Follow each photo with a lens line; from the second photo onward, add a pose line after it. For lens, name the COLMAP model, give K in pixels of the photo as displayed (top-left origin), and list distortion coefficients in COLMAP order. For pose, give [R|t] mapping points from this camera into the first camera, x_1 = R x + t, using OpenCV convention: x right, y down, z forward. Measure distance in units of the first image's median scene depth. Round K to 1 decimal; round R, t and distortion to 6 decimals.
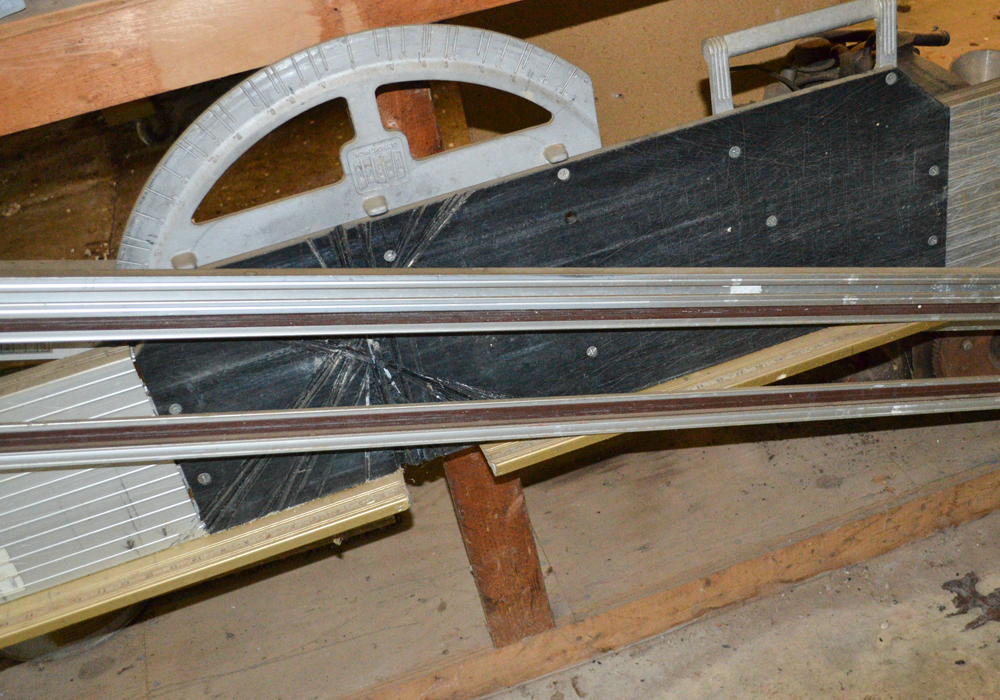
lens RADIAL K [[1273.8, 0, 590.4], [0, 1273.8, 366.7], [0, 0, 1]] dist [-0.061037, 0.024272]
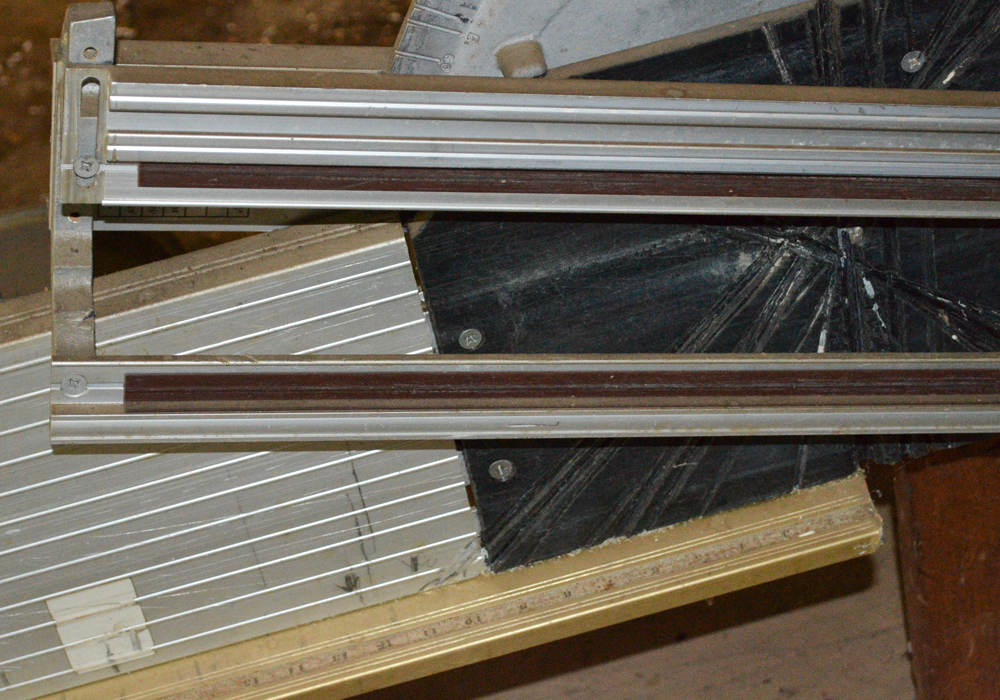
lens RADIAL K [[2283.0, 0, 437.4], [0, 2283.0, 291.0], [0, 0, 1]] dist [0.035885, -0.115303]
pose [[0.984946, 0.061169, -0.161678, -0.185730], [-0.052948, 0.997099, 0.054680, -0.035298], [0.164554, -0.045297, 0.985327, 0.074933]]
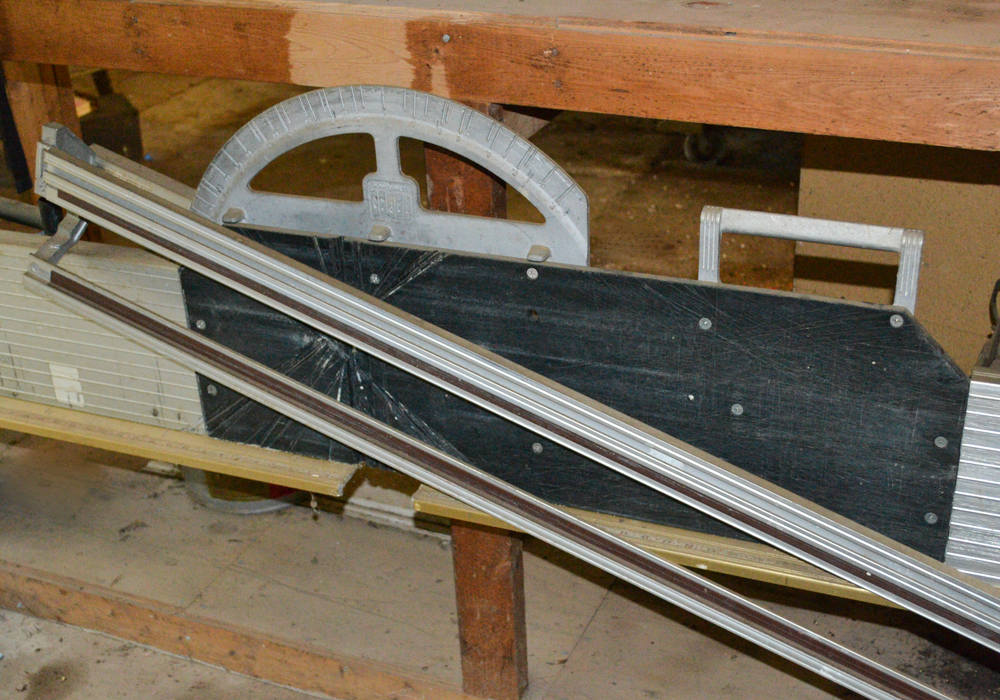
lens RADIAL K [[1424.9, 0, 500.0], [0, 1424.9, 350.0], [0, 0, 1]] dist [-0.027398, -0.072707]
pose [[0.729221, 0.405533, -0.551161, 0.633307], [-0.438701, 0.895219, 0.078255, -0.173739], [0.525145, 0.184730, 0.830721, 0.012141]]
